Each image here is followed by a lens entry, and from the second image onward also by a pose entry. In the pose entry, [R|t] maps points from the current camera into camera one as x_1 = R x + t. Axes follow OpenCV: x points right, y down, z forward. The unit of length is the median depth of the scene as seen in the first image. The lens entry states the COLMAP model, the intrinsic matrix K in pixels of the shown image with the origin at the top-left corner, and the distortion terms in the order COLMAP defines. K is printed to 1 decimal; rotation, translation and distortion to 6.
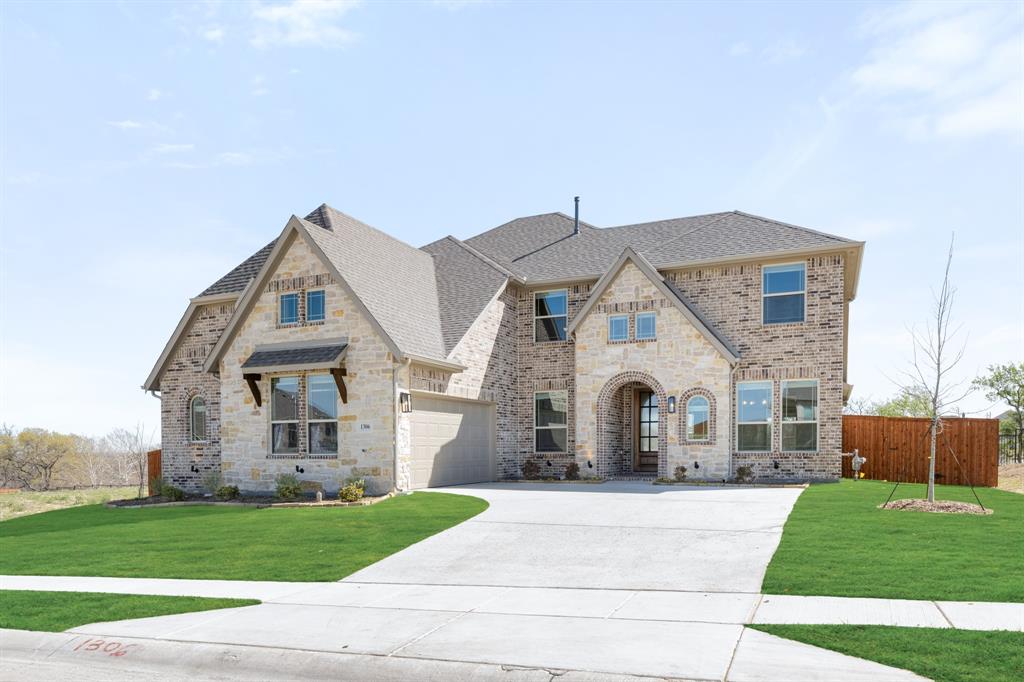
lens RADIAL K [[459.0, 0, 512.2], [0, 459.0, 319.7], [0, 0, 1]] dist [0.000265, -0.000113]
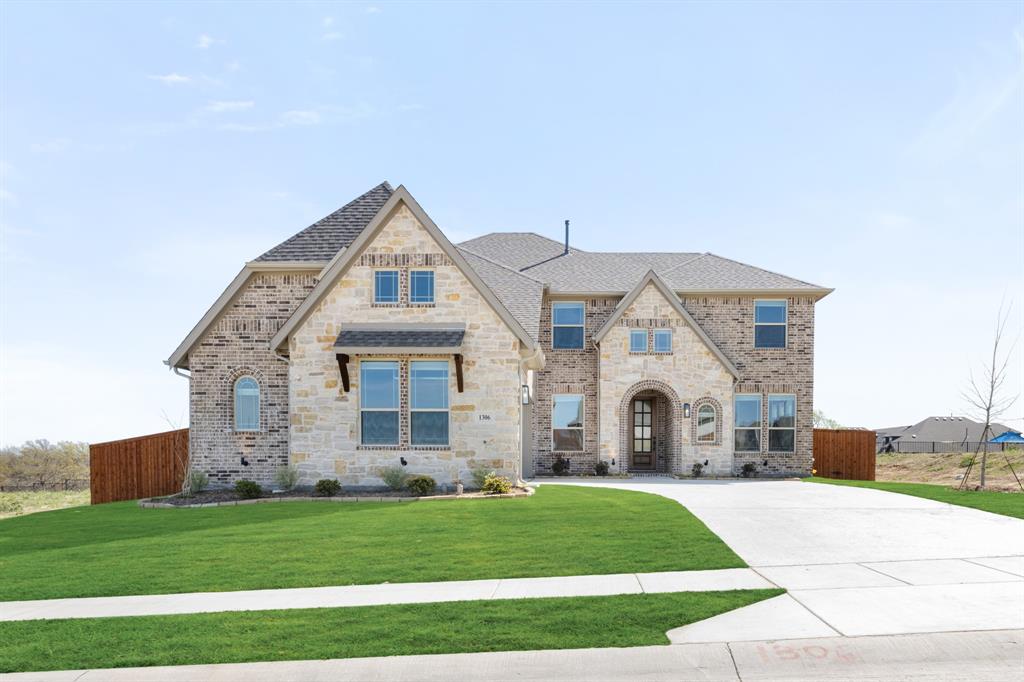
lens RADIAL K [[420.3, 0, 512.0], [0, 420.3, 341.0], [0, 0, 1]] dist [0.000553, 0.000067]
pose [[0.960541, 0.083792, 0.265217, -0.417912], [-0.086567, 0.996245, -0.001232, 0.057382], [-0.264324, -0.021775, 0.964188, 0.116110]]
